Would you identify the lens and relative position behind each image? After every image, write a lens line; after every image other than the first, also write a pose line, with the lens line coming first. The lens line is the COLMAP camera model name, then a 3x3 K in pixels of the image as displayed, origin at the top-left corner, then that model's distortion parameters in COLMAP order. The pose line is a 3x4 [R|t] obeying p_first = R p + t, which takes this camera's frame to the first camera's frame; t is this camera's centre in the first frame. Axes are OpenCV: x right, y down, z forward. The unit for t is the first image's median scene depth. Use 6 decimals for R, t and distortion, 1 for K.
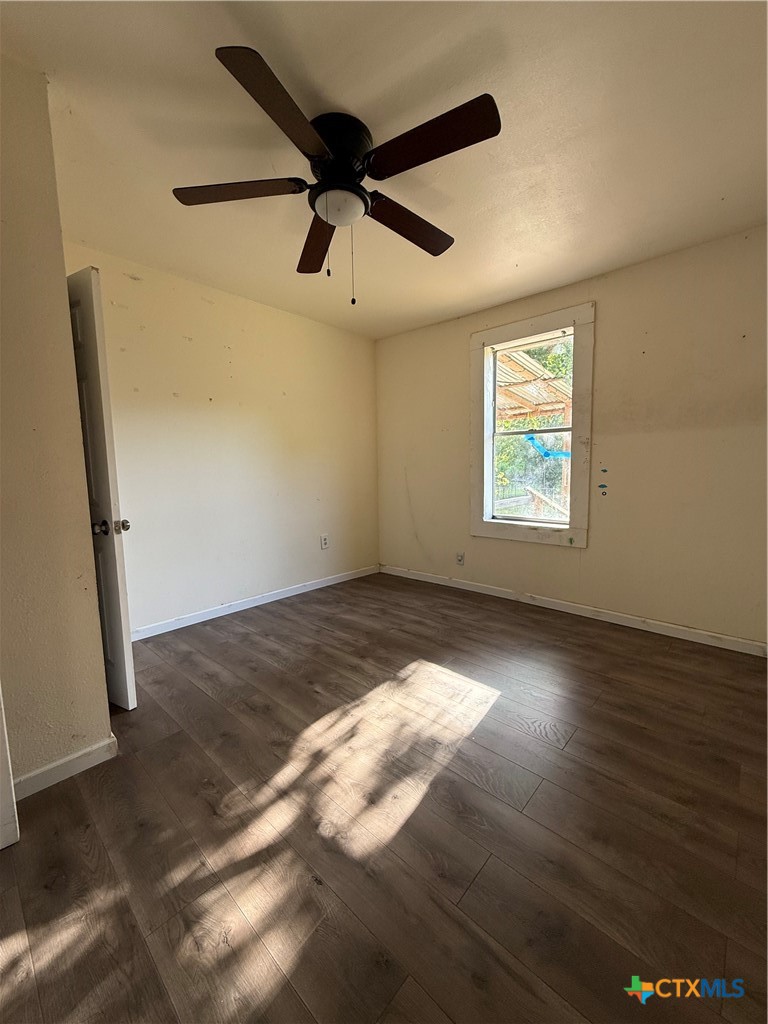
lens RADIAL K [[407.3, 0, 384.0], [0, 407.3, 512.0], [0, 0, 1]] dist [-0.000912, 0.000333]
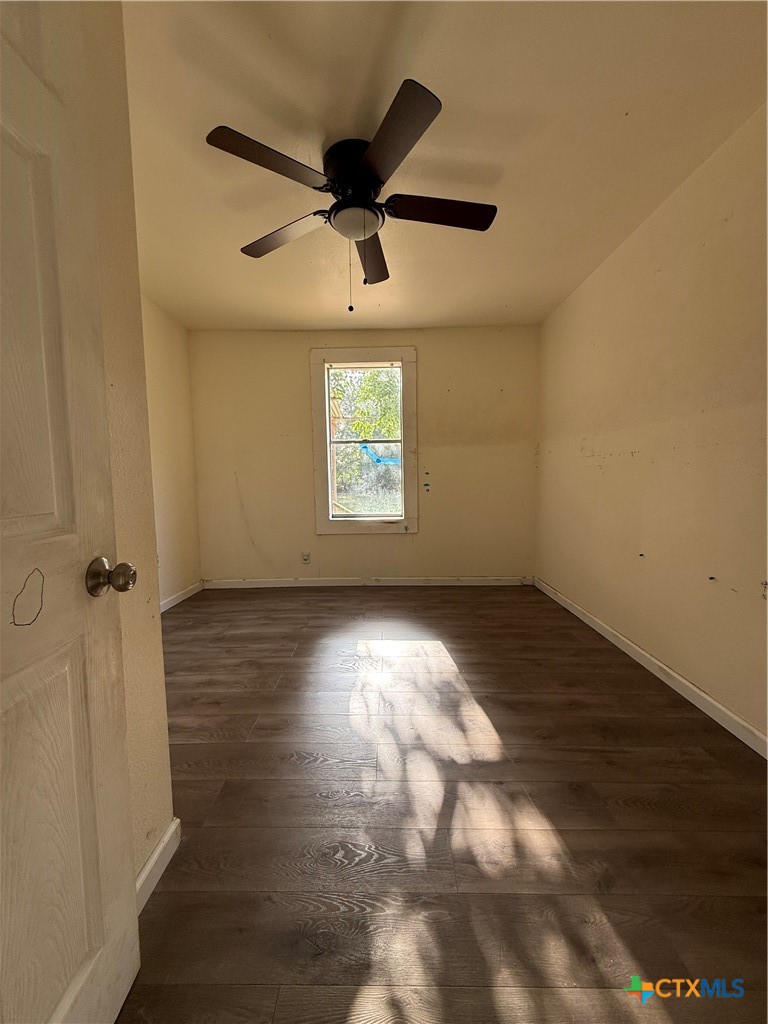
lens RADIAL K [[407.7, 0, 384.0], [0, 407.7, 512.0], [0, 0, 1]] dist [0.002083, 0.000096]
pose [[0.742591, -0.053829, 0.667579, -0.464231], [0.076549, 0.997054, -0.004755, 0.021251], [-0.665356, 0.054634, 0.744524, 0.098387]]
